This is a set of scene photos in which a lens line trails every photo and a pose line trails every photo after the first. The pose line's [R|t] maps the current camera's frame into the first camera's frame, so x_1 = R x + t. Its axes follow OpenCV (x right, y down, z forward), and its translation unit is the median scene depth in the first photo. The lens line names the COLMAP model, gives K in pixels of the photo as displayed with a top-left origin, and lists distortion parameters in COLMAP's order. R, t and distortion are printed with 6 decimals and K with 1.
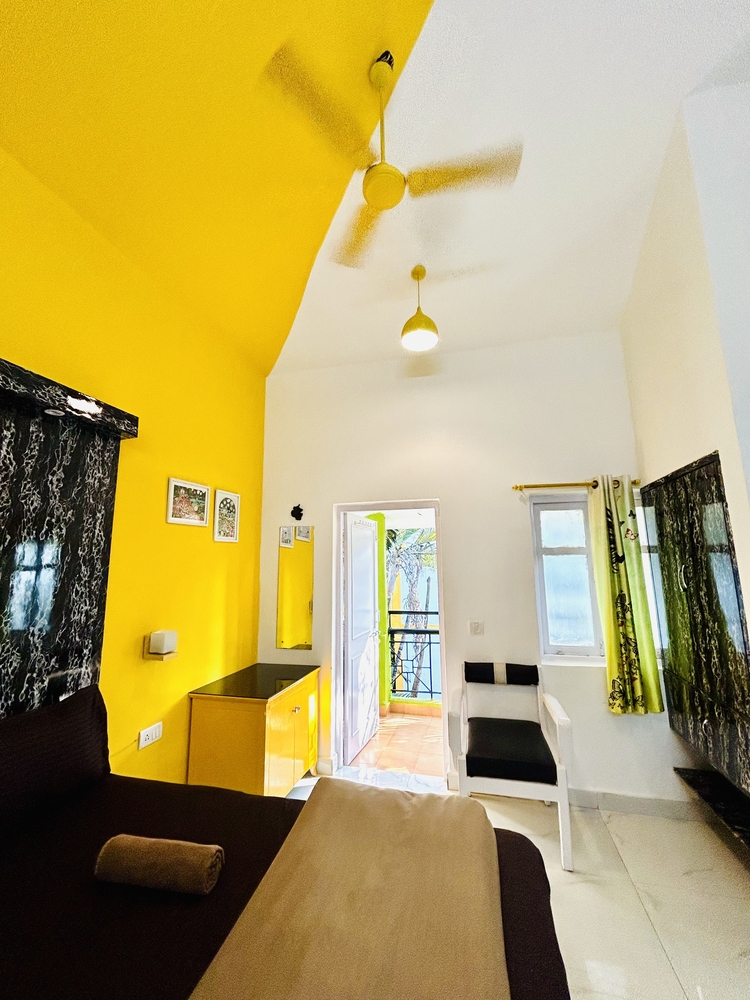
lens RADIAL K [[398.2, 0, 370.3], [0, 398.2, 500.4], [0, 0, 1]] dist [-0.000624, 0.000358]
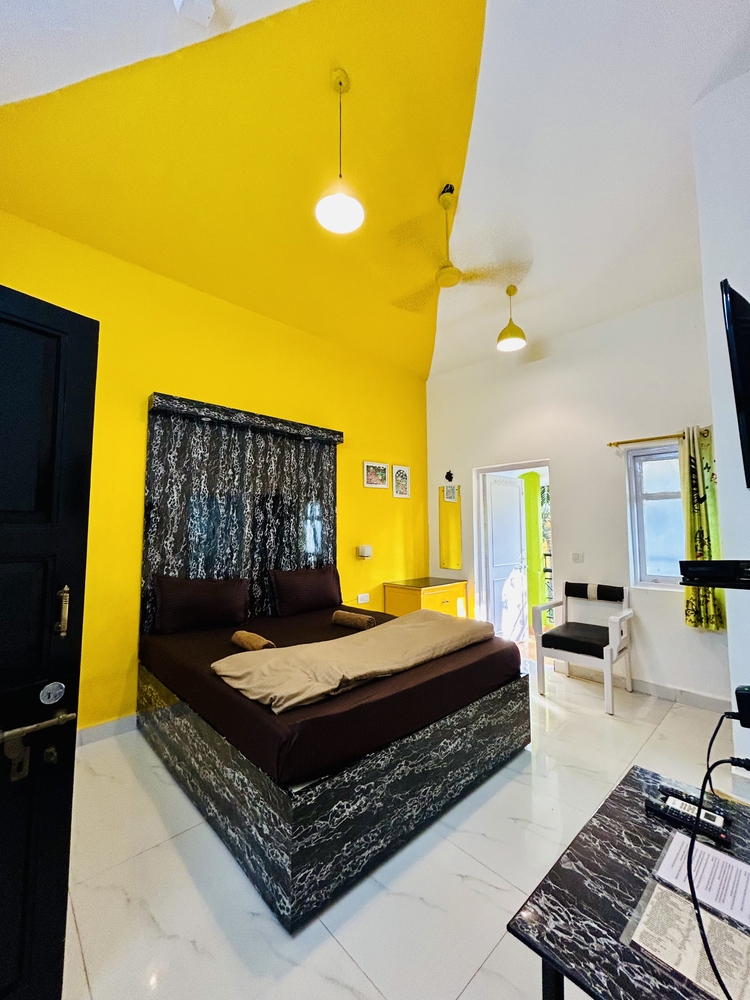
lens RADIAL K [[398.2, 0, 370.3], [0, 398.2, 500.4], [0, 0, 1]] dist [-0.000624, 0.000358]
pose [[0.845857, -0.029211, -0.532609, 0.428922], [0.076938, 0.994739, 0.067633, -0.002220], [0.527831, -0.098186, 0.843655, -0.459598]]
